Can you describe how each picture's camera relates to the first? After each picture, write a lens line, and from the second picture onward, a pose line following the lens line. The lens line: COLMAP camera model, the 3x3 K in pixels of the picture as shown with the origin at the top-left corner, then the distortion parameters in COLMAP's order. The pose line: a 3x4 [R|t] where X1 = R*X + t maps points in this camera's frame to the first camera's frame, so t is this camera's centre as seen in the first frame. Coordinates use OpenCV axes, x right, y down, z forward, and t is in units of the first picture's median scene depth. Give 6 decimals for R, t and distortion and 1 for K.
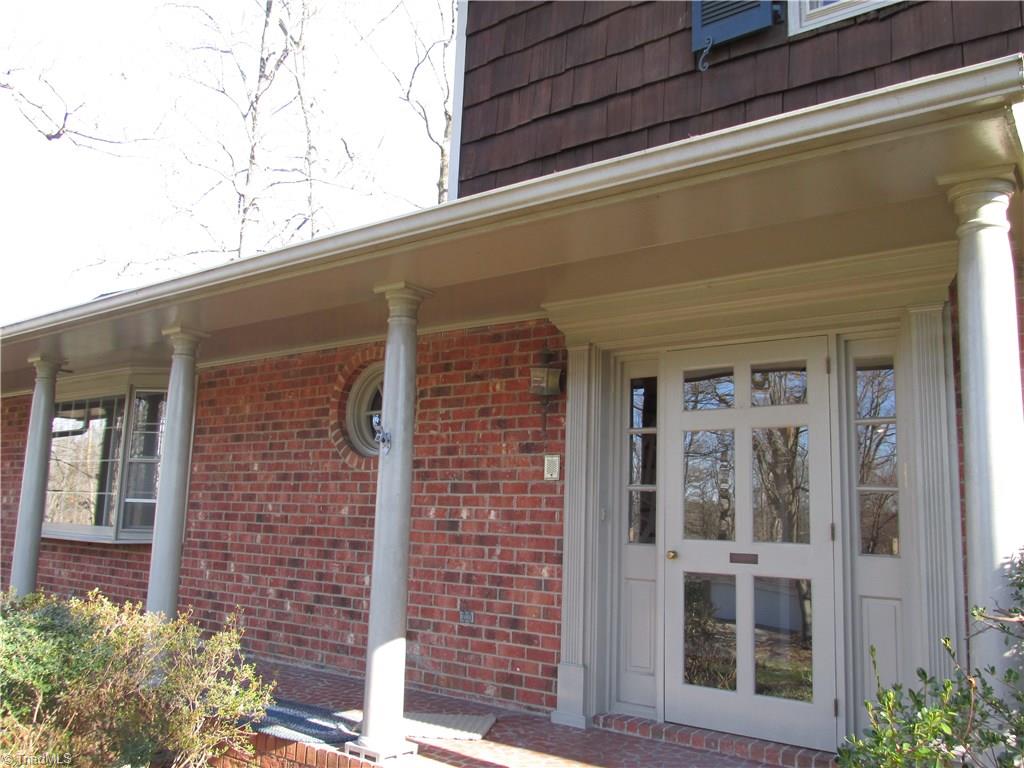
lens RADIAL K [[857.1, 0, 510.4], [0, 857.1, 389.3], [0, 0, 1]] dist [-0.029927, 0.008058]
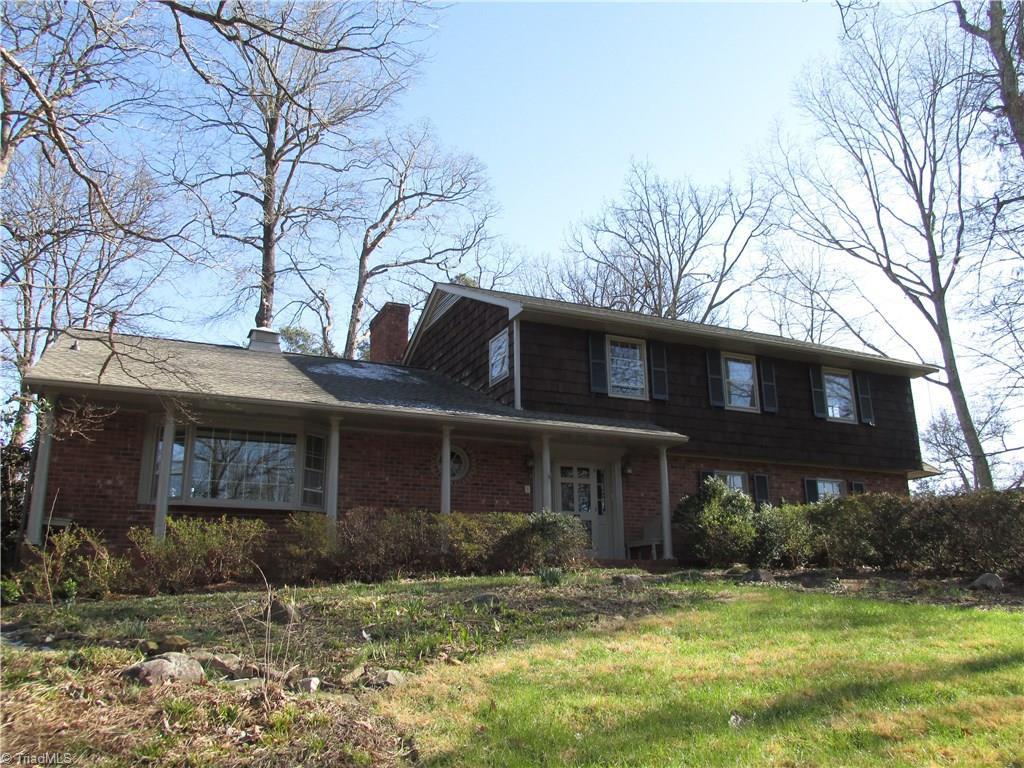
lens RADIAL K [[857.1, 0, 510.3], [0, 857.1, 381.4], [0, 0, 1]] dist [-0.029927, 0.008058]
pose [[0.467253, 0.196408, 0.862032, -2.657866], [-0.112710, 0.980290, -0.162259, 0.205517], [-0.876910, -0.021343, 0.480180, -0.490865]]
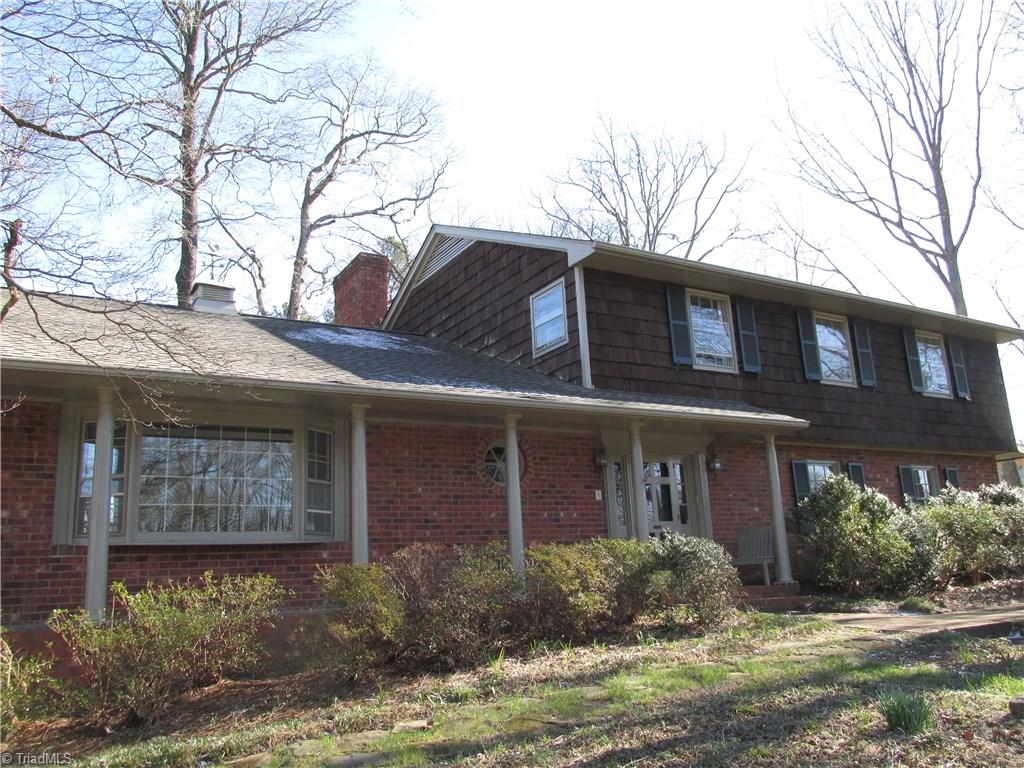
lens RADIAL K [[857.1, 0, 513.2], [0, 857.1, 382.5], [0, 0, 1]] dist [-0.029927, 0.008058]
pose [[0.365235, 0.161517, 0.916796, -2.136036], [-0.084981, 0.986506, -0.139943, 0.123344], [-0.927028, -0.026798, 0.374032, 0.273218]]
